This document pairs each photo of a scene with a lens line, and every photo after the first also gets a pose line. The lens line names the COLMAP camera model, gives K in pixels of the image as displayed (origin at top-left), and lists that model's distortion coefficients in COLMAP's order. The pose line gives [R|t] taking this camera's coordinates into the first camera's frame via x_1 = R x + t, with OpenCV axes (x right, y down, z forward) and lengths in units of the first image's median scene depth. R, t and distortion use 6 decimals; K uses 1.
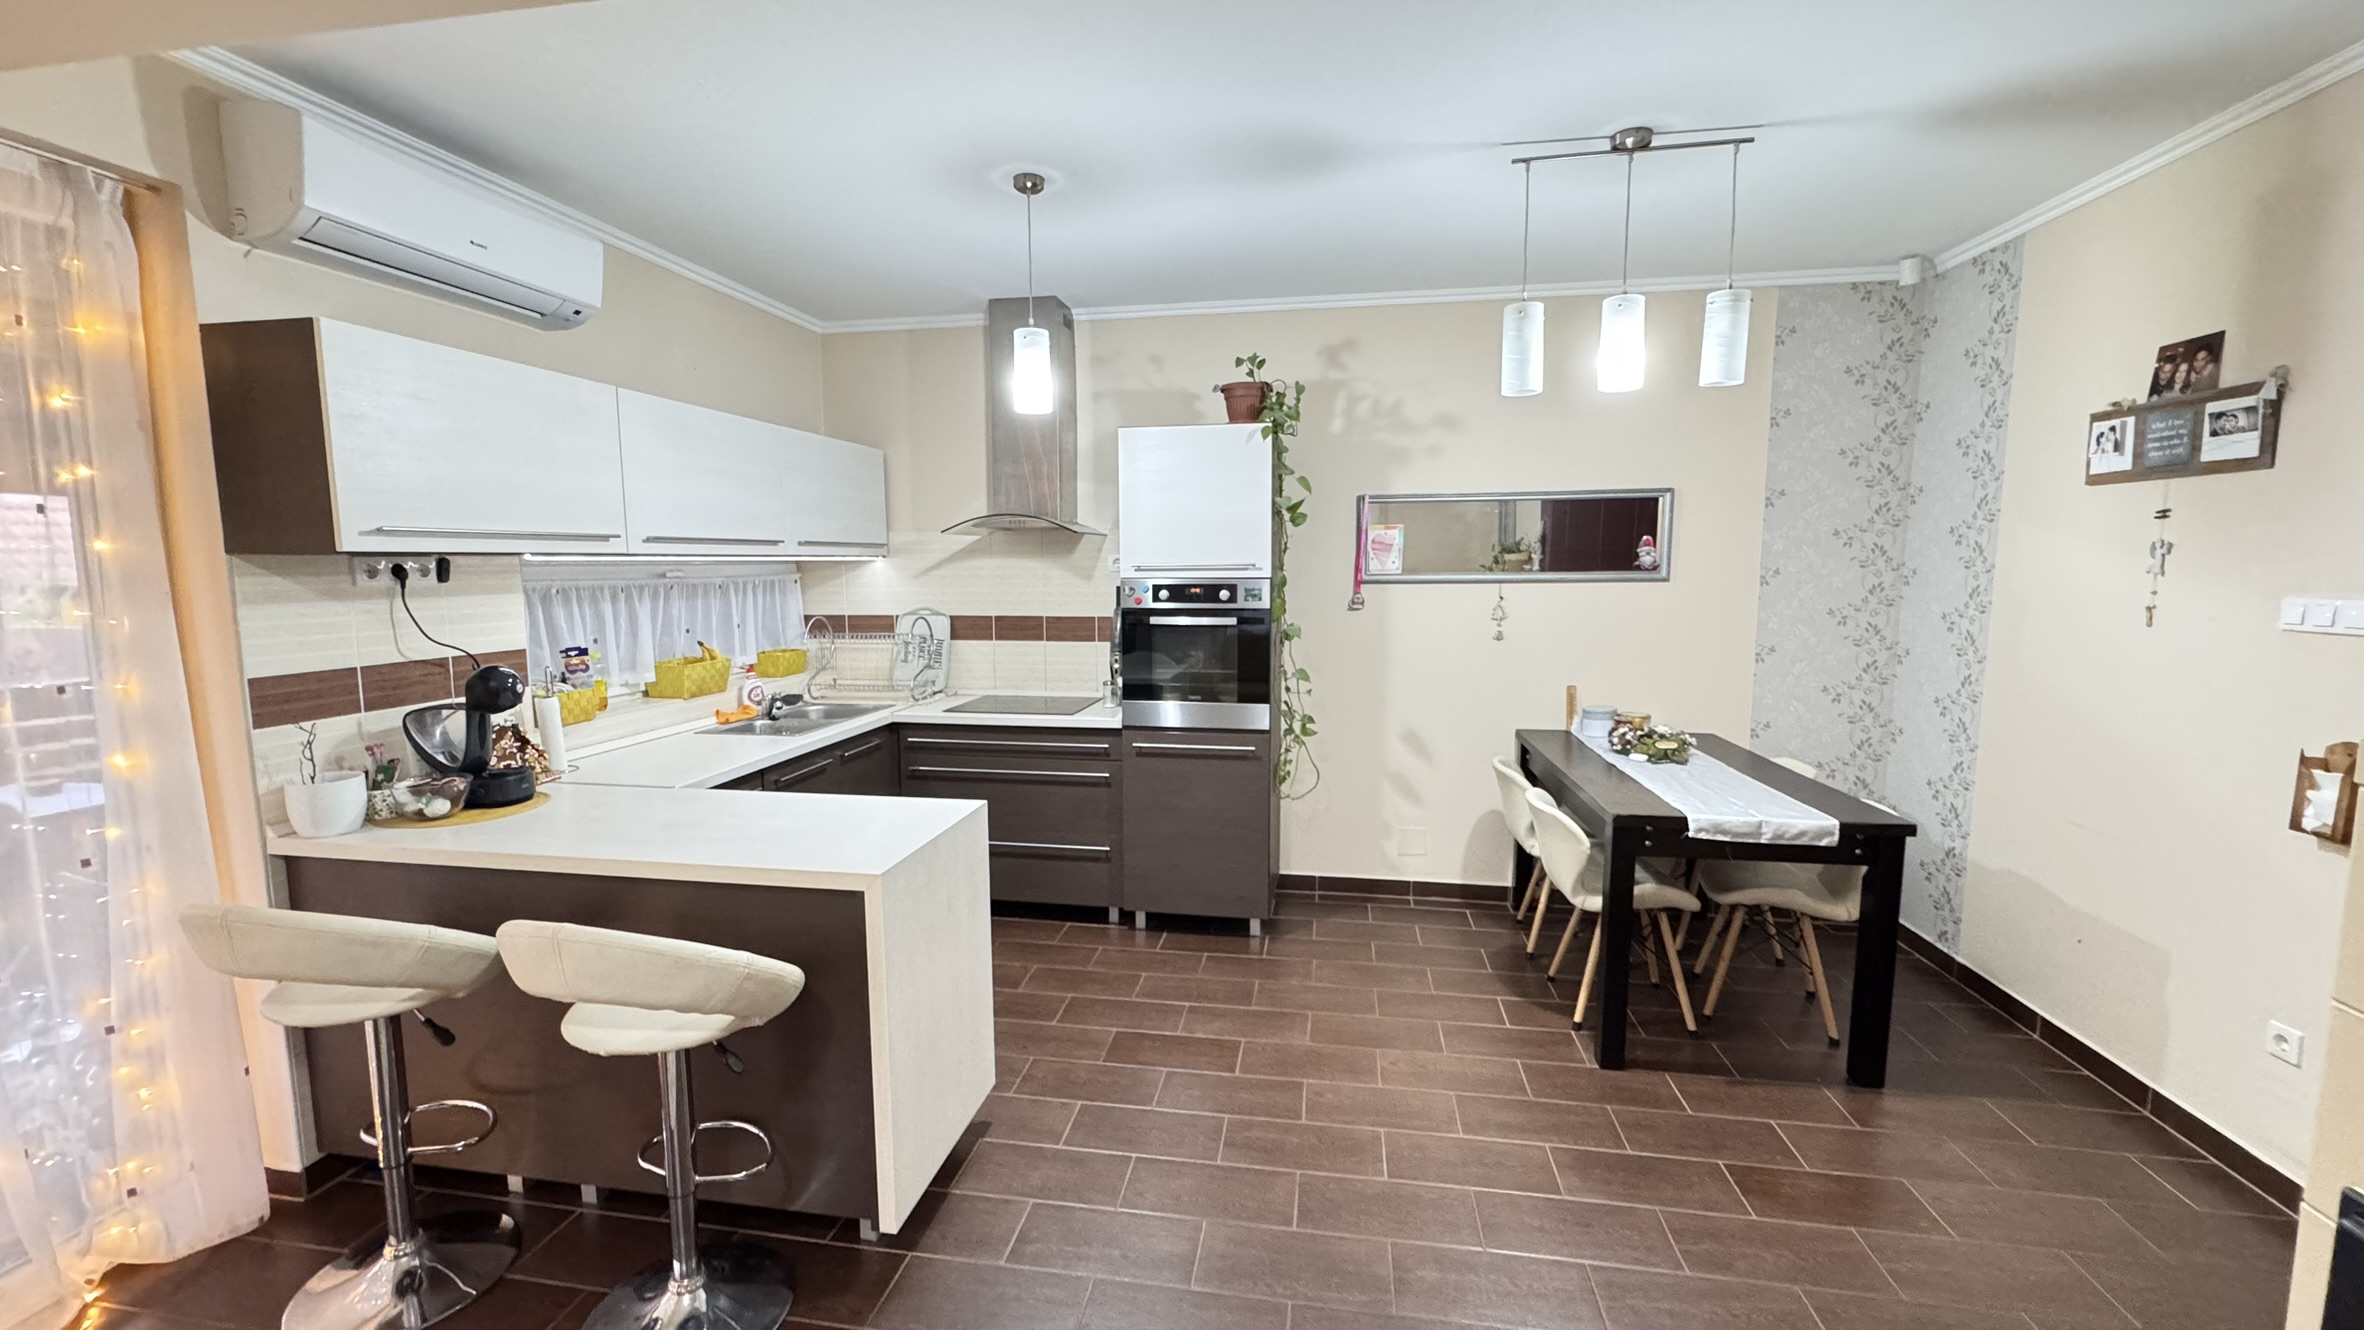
lens RADIAL K [[946.3, 0, 1175.1], [0, 946.3, 665.6], [0, 0, 1]] dist [-0.003321, 0.000562]
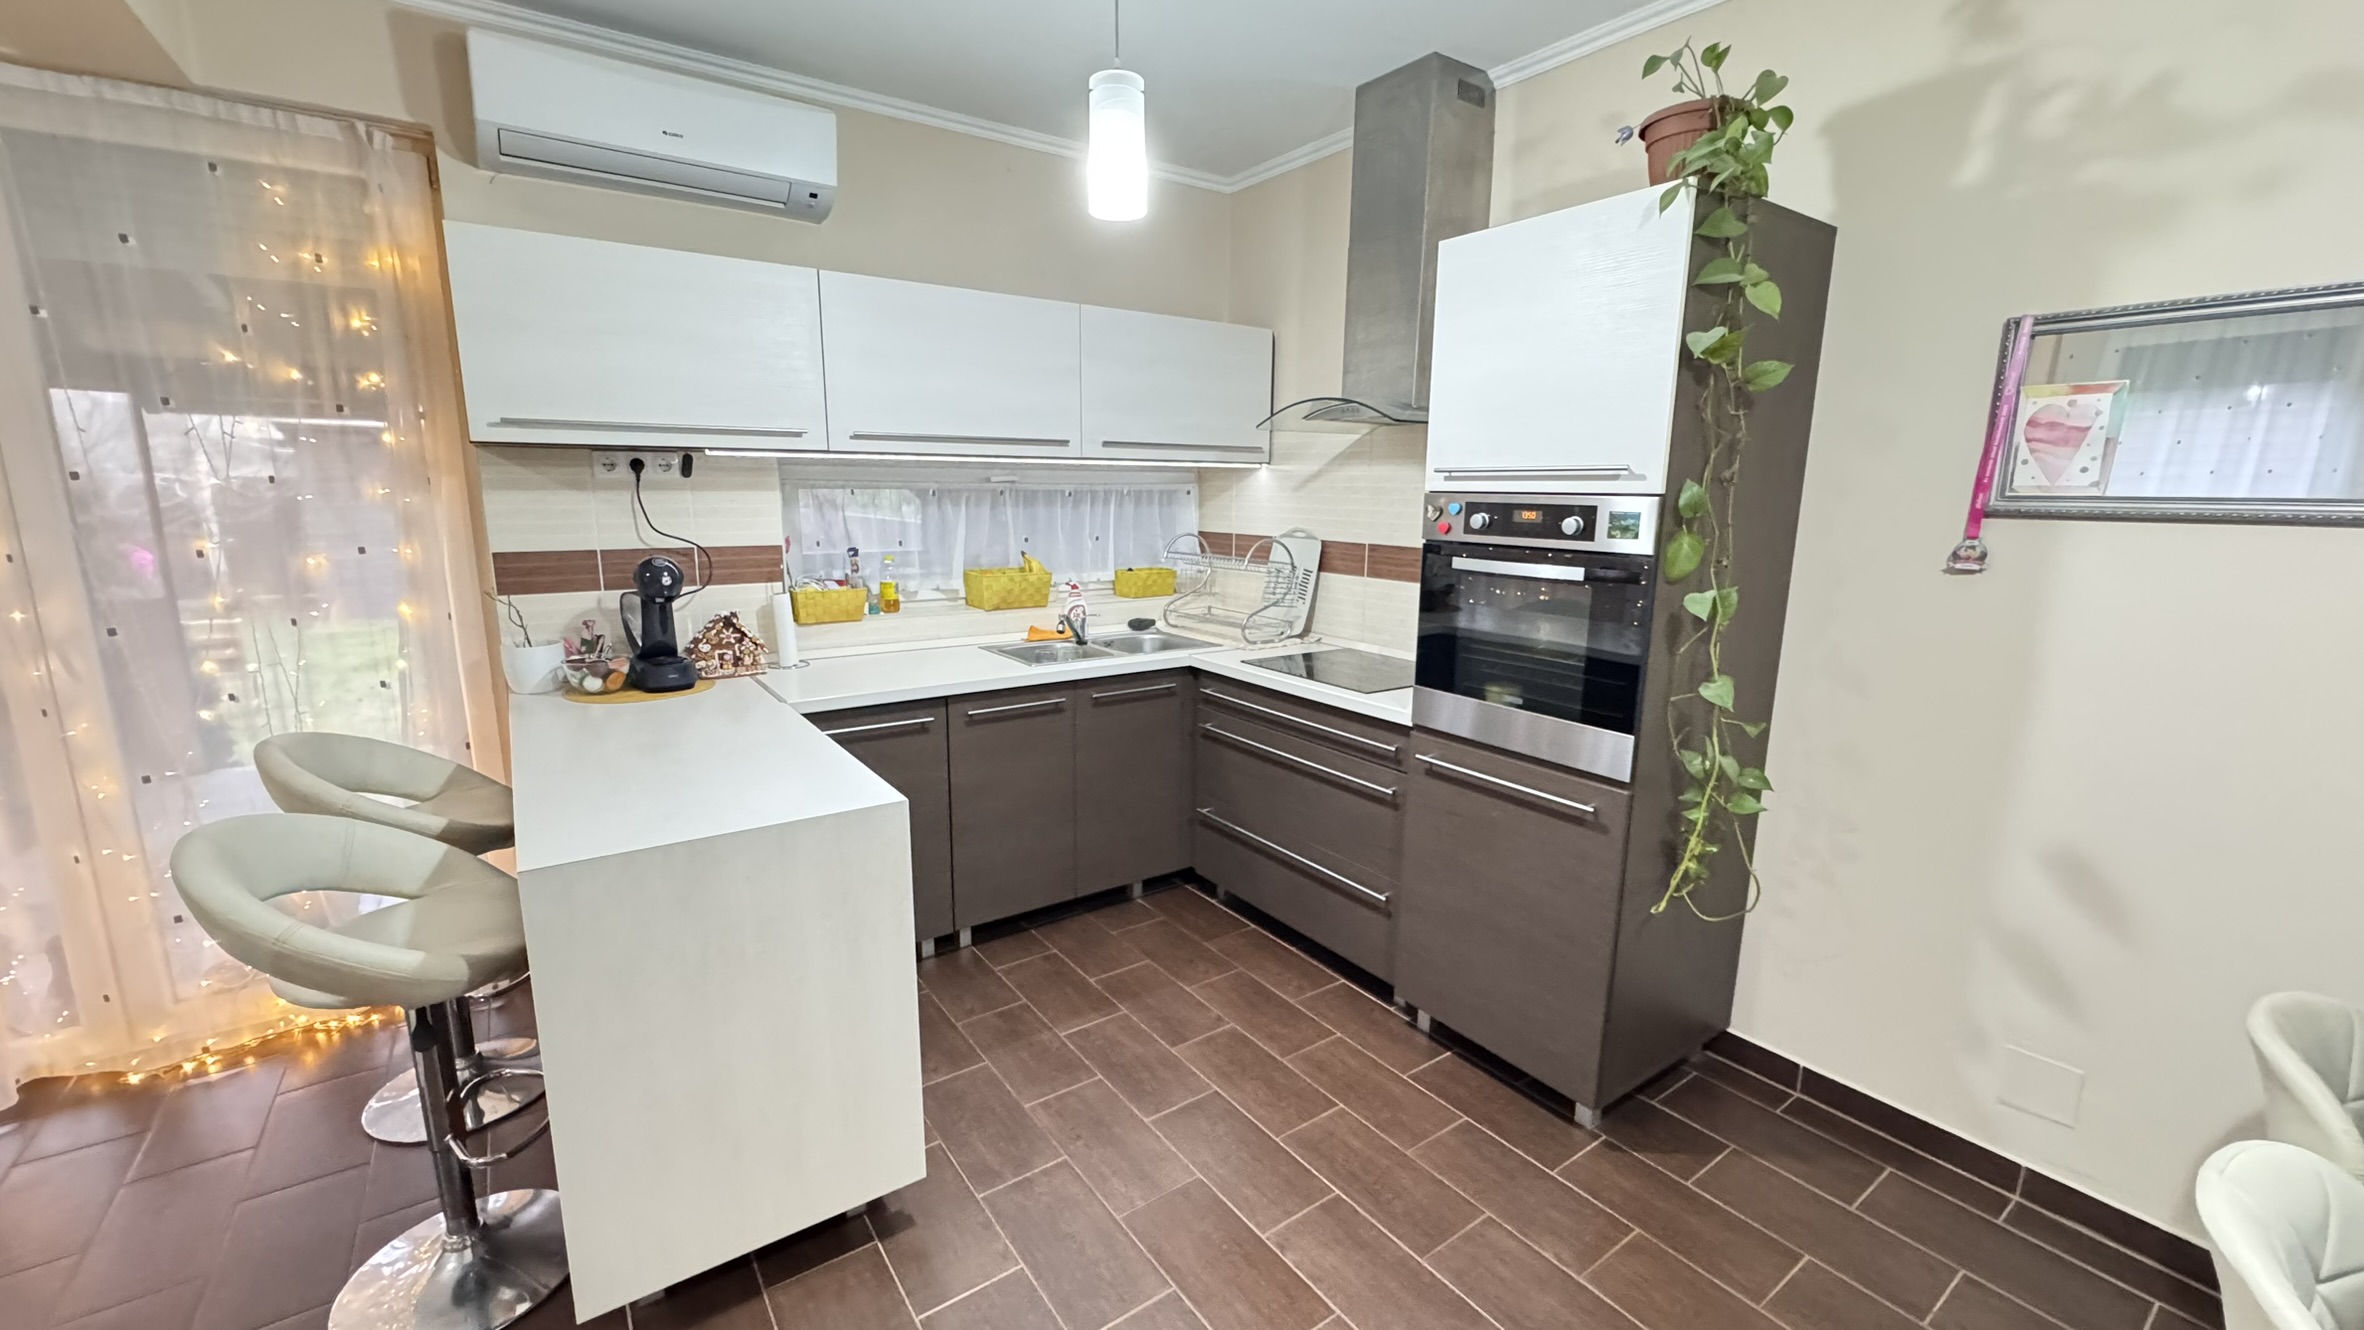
lens RADIAL K [[946.3, 0, 1179.3], [0, 946.3, 663.6], [0, 0, 1]] dist [-0.003321, 0.000562]
pose [[0.705449, 0.143657, -0.694049, 0.282635], [-0.091471, 0.989508, 0.111839, -0.035339], [0.702833, -0.015411, 0.711187, 0.446659]]
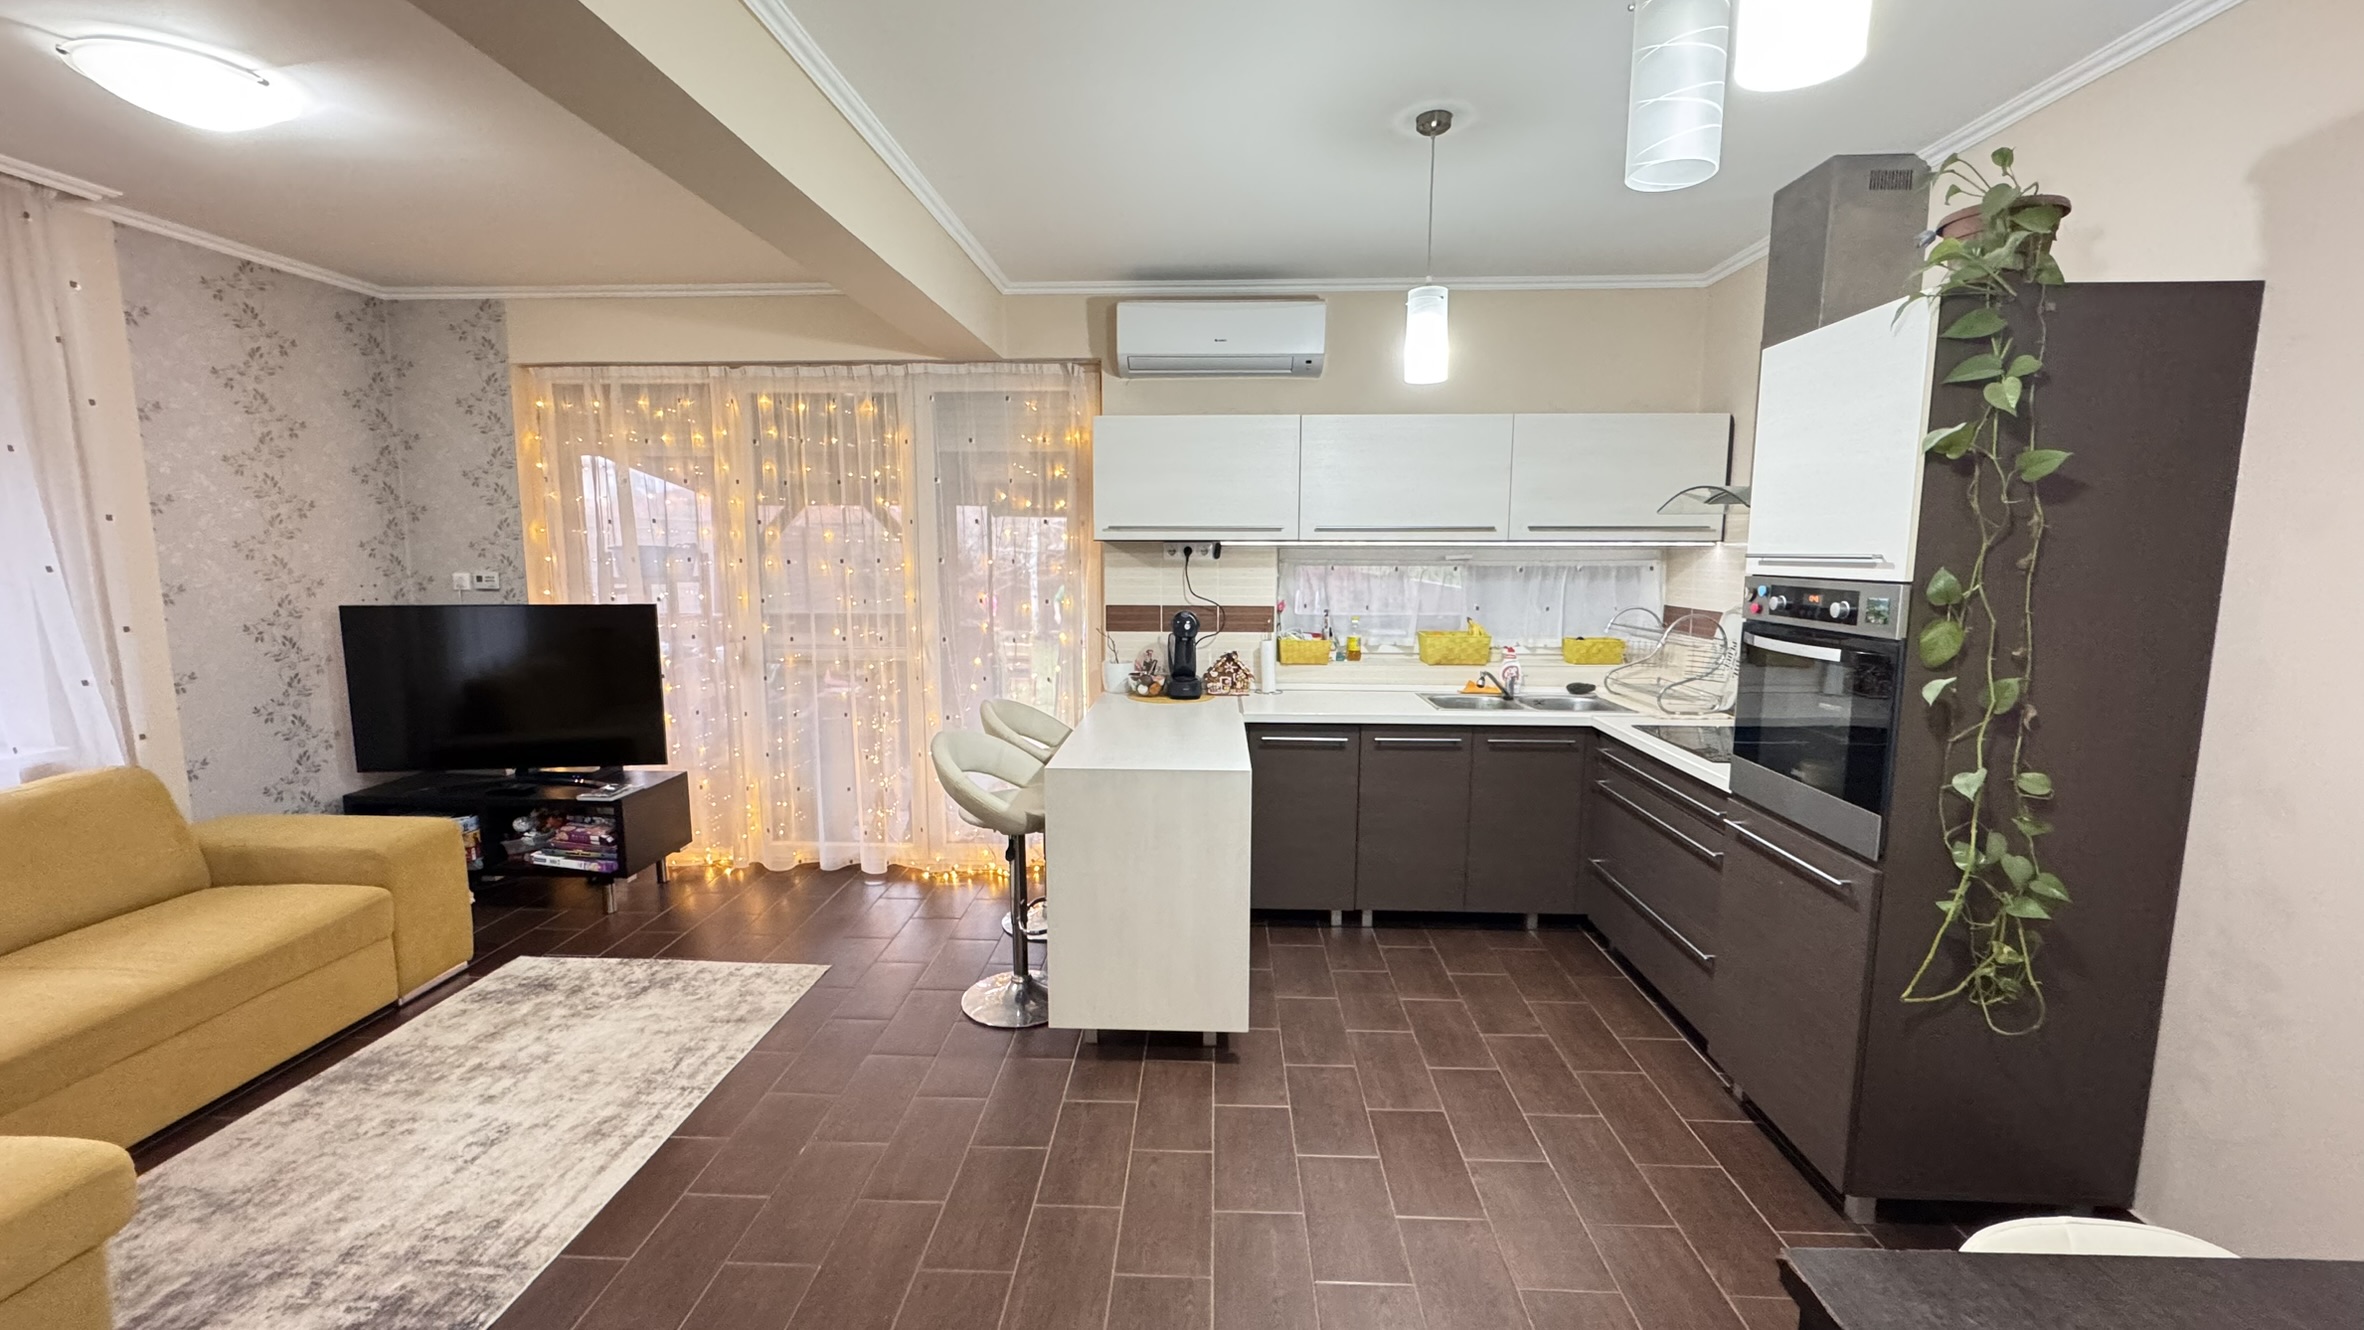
lens RADIAL K [[946.3, 0, 1172.6], [0, 946.3, 663.9], [0, 0, 1]] dist [-0.003321, 0.000562]
pose [[0.120771, 0.128218, -0.984365, 0.573948], [-0.111711, 0.987080, 0.114866, -0.062193], [0.986375, 0.096091, 0.133534, 0.521775]]
